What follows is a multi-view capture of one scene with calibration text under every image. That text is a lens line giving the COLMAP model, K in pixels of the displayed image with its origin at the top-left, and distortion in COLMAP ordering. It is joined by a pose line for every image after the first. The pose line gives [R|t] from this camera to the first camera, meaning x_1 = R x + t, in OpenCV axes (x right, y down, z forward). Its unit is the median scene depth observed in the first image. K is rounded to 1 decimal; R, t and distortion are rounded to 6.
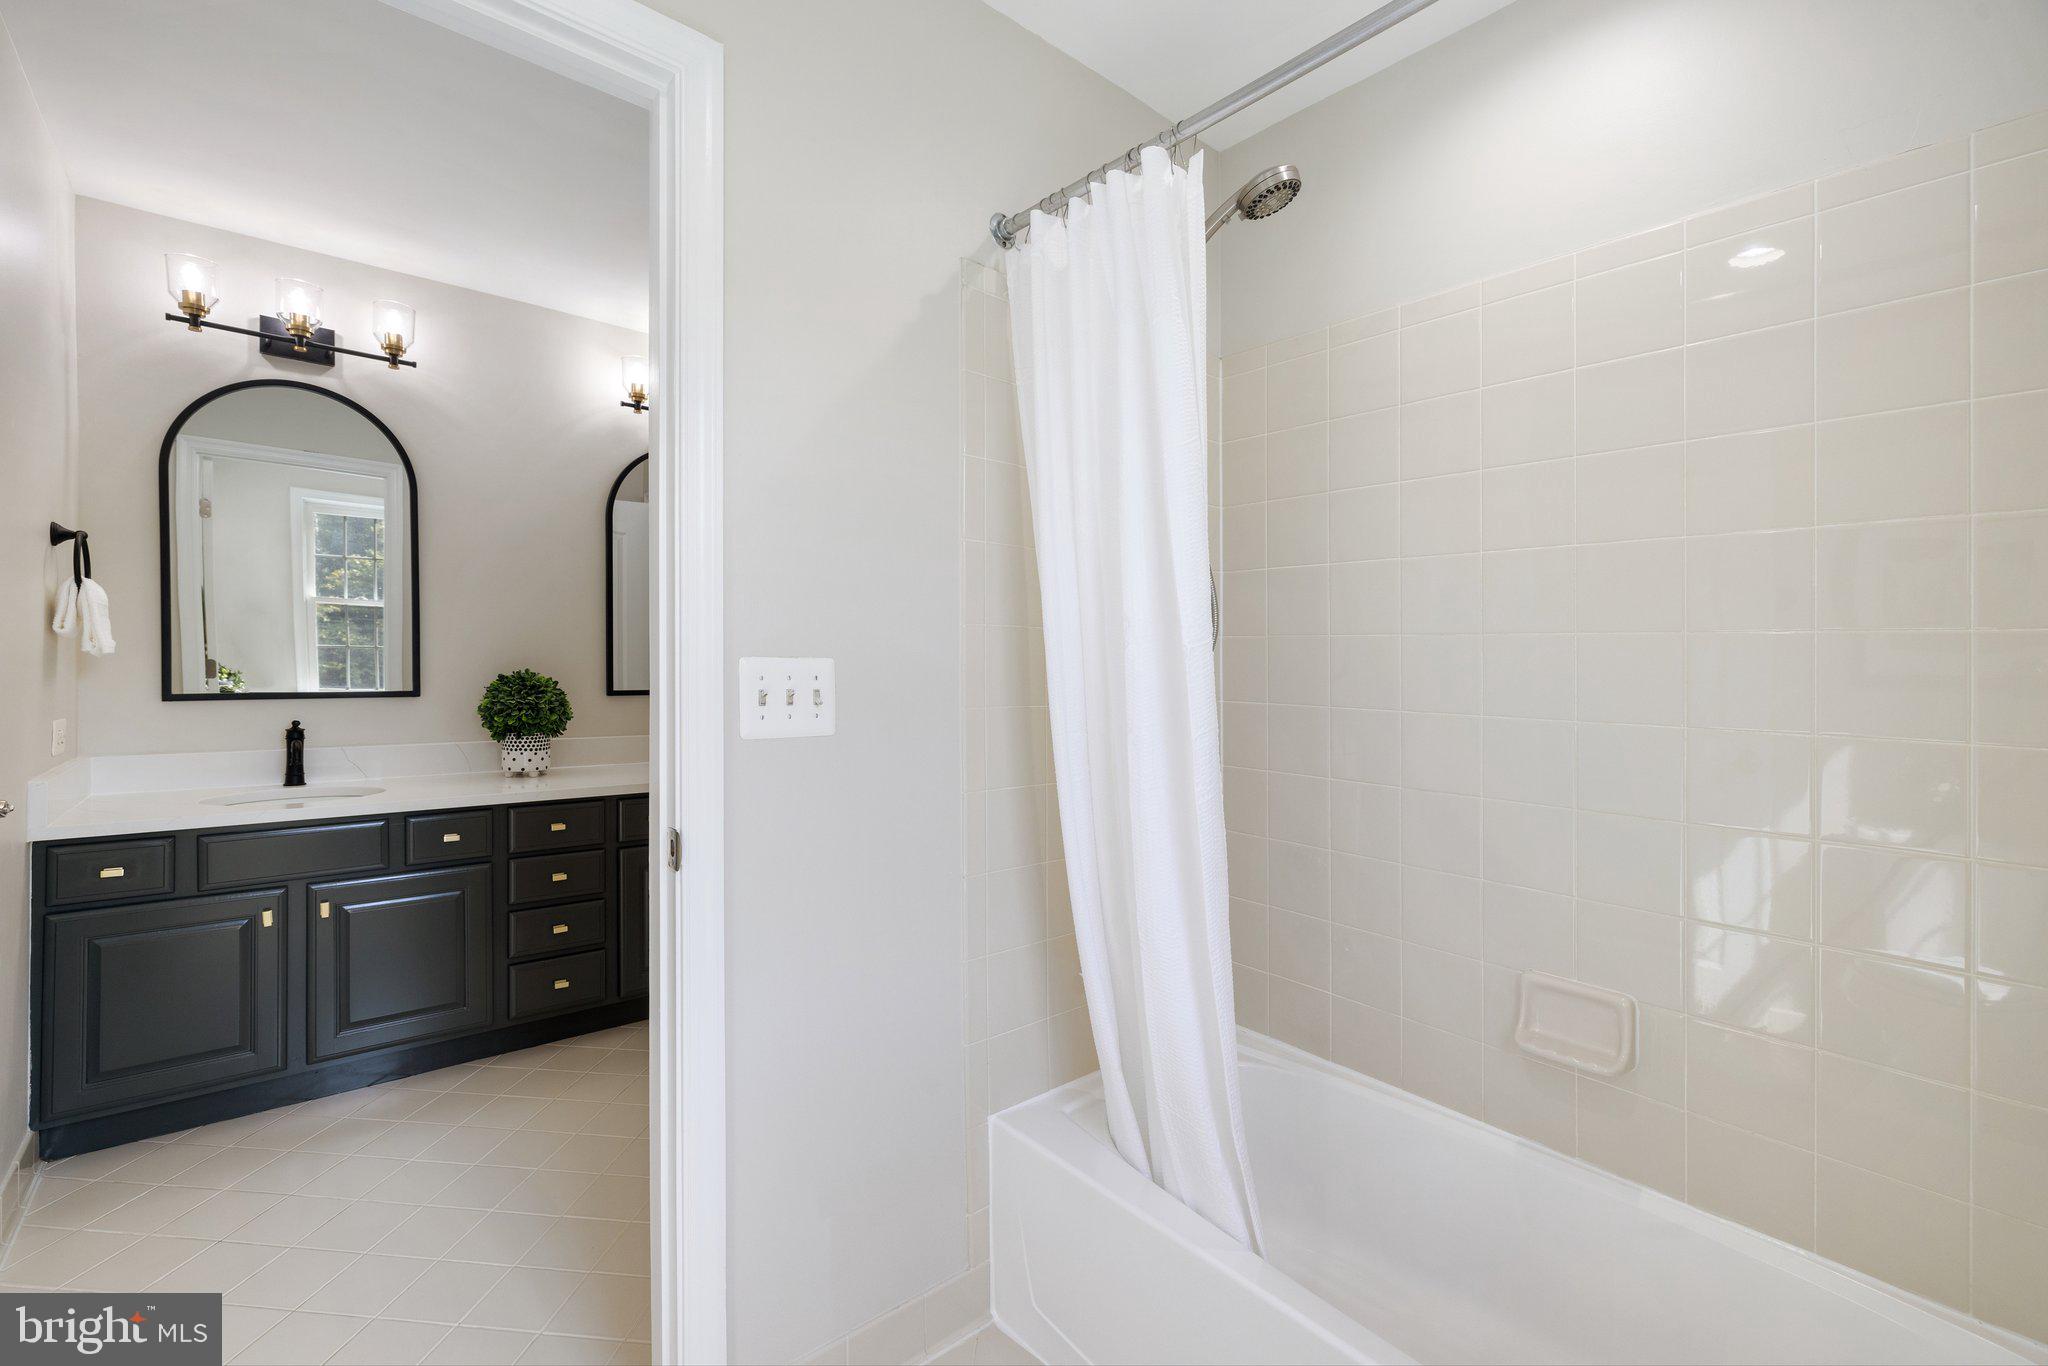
lens RADIAL K [[873.9, 0, 1015.6], [0, 873.9, 674.5], [0, 0, 1]] dist [0.000138, -0.000026]
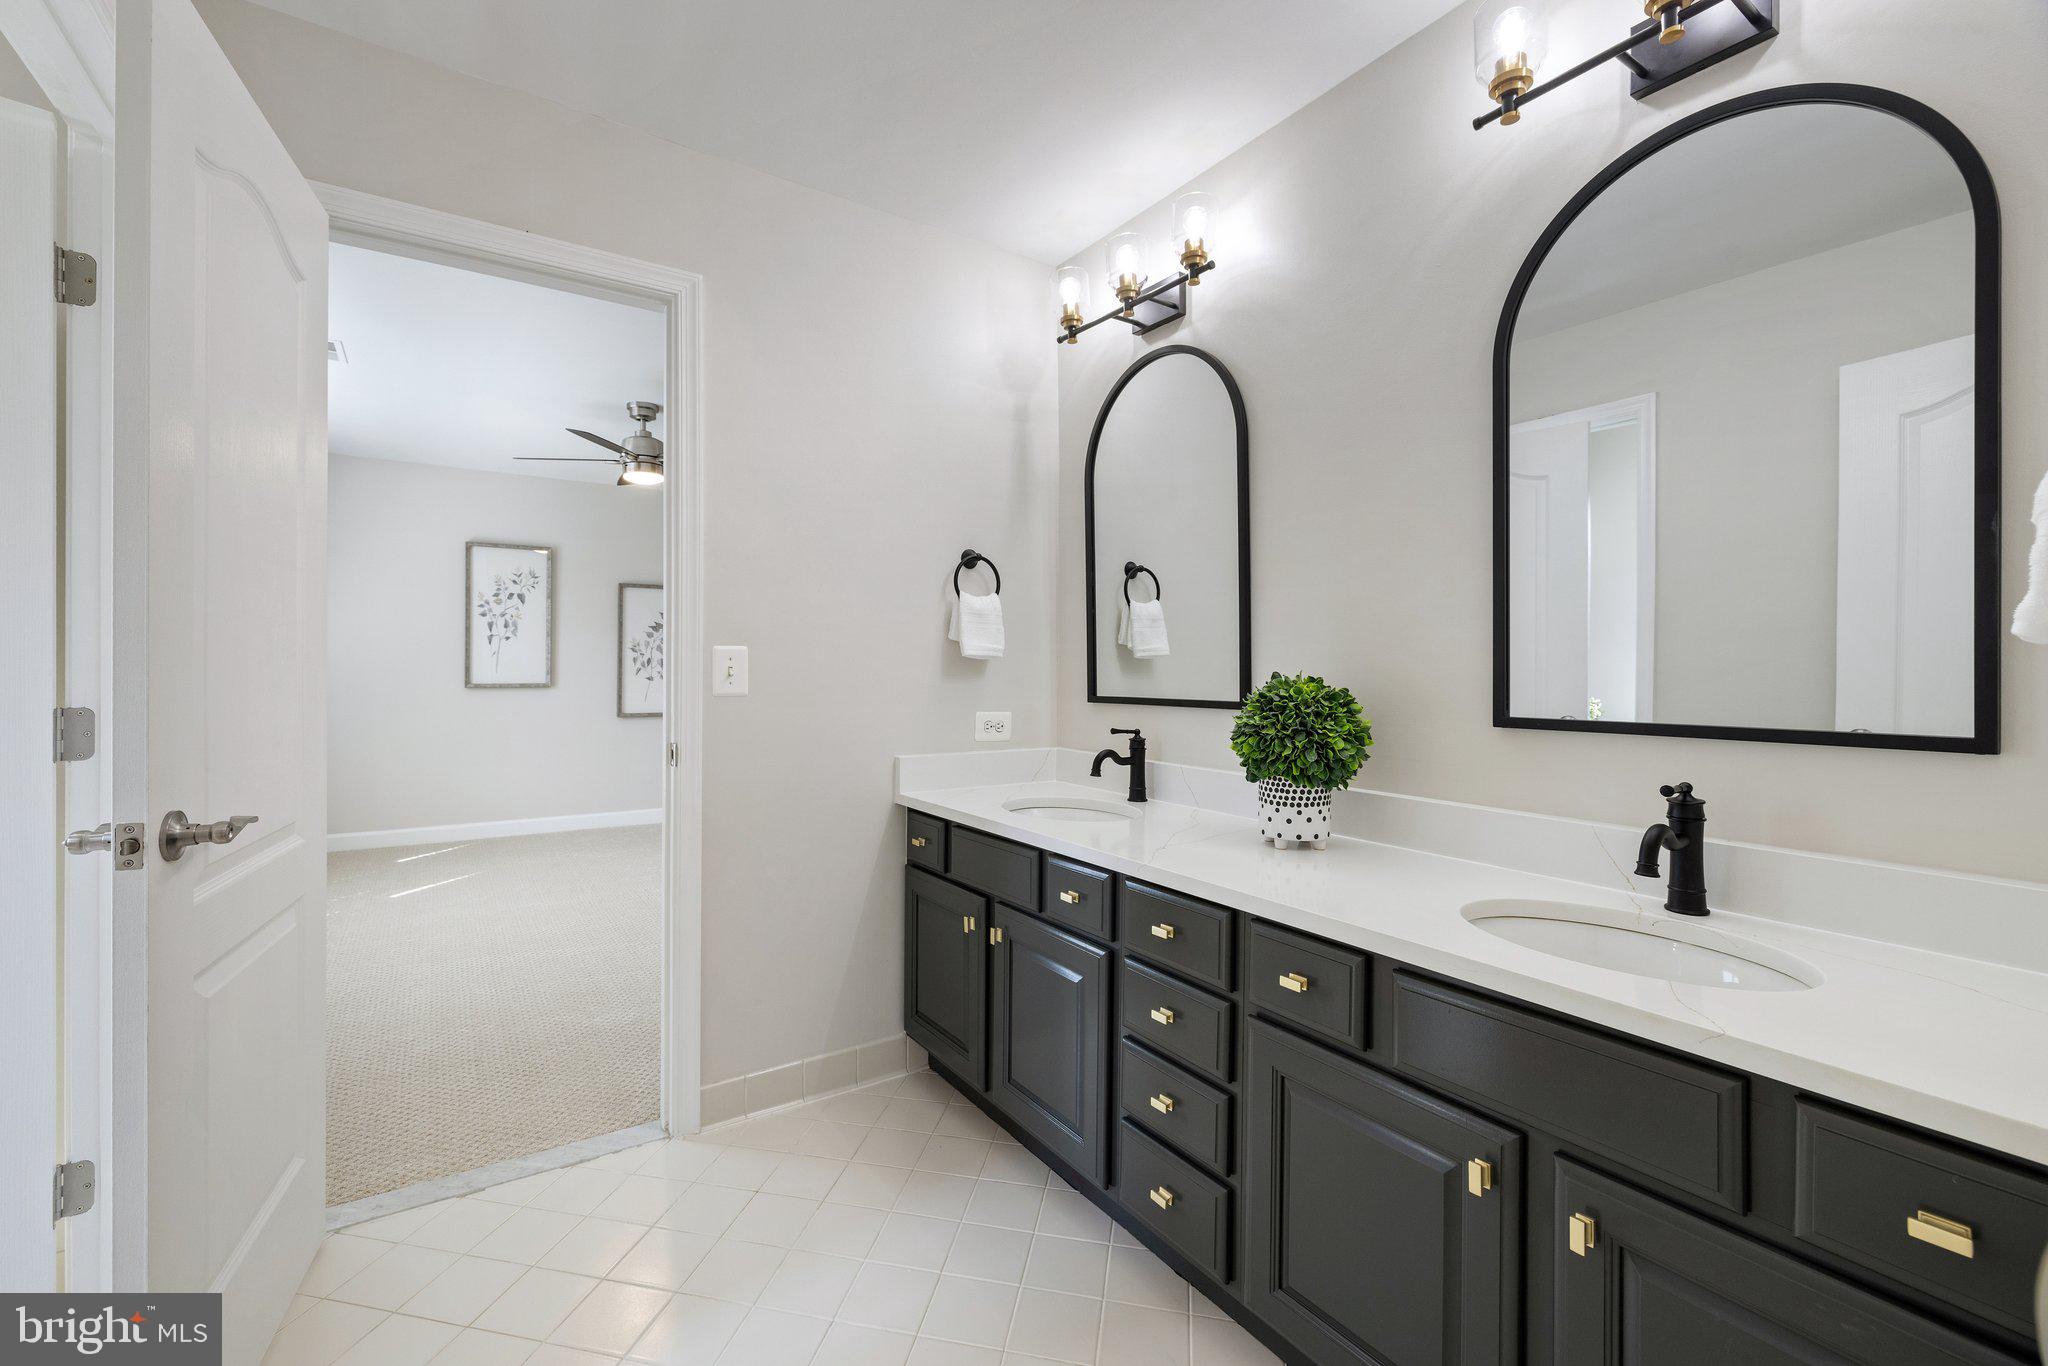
lens RADIAL K [[873.9, 0, 1015.6], [0, 873.9, 674.5], [0, 0, 1]] dist [0.000138, -0.000026]
pose [[-0.124256, -0.005220, -0.992237, 0.082019], [-0.017352, 0.999845, -0.003087, 0.002164], [0.992099, 0.016833, -0.124327, 0.991836]]
